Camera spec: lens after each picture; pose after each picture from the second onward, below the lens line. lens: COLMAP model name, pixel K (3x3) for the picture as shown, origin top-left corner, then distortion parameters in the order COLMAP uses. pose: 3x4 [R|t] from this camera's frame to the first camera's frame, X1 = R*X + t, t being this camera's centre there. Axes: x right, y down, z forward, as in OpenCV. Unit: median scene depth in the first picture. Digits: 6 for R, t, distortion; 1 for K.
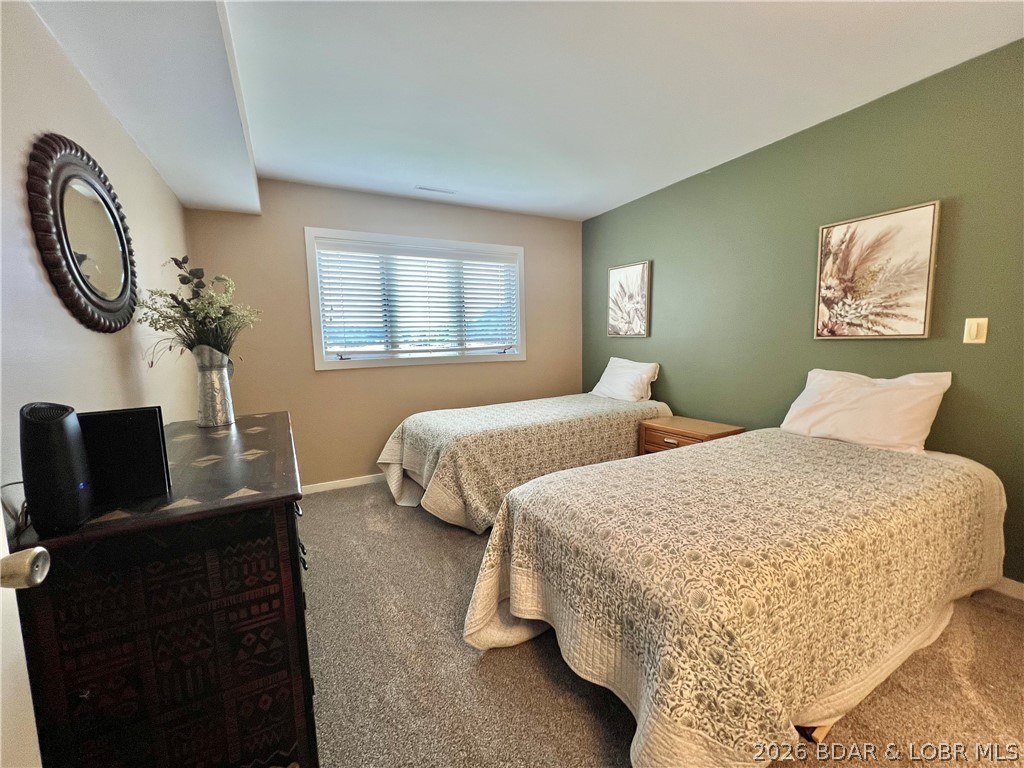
lens RADIAL K [[408.7, 0, 511.7], [0, 408.7, 384.3], [0, 0, 1]] dist [-0.000785, -0.000164]
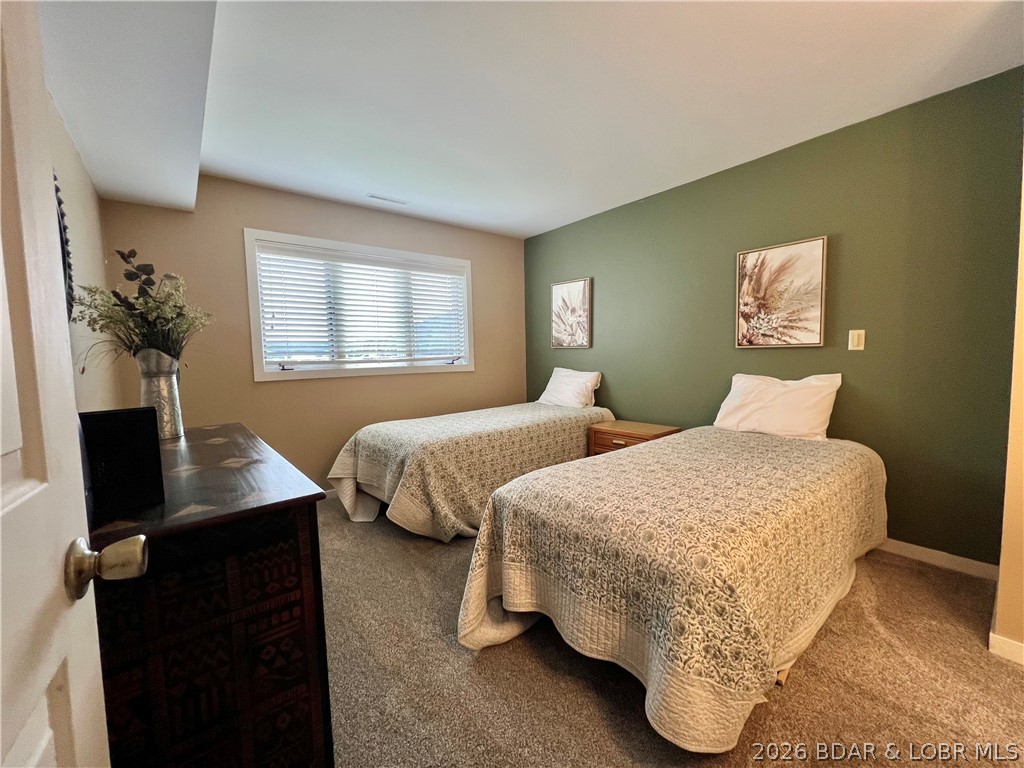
lens RADIAL K [[408.7, 0, 510.3], [0, 408.7, 383.9], [0, 0, 1]] dist [-0.000785, -0.000164]
pose [[0.982297, -0.012088, 0.186942, -0.148288], [0.019593, 0.999072, -0.038353, 0.031745], [-0.186305, 0.041336, 0.981622, -0.025936]]
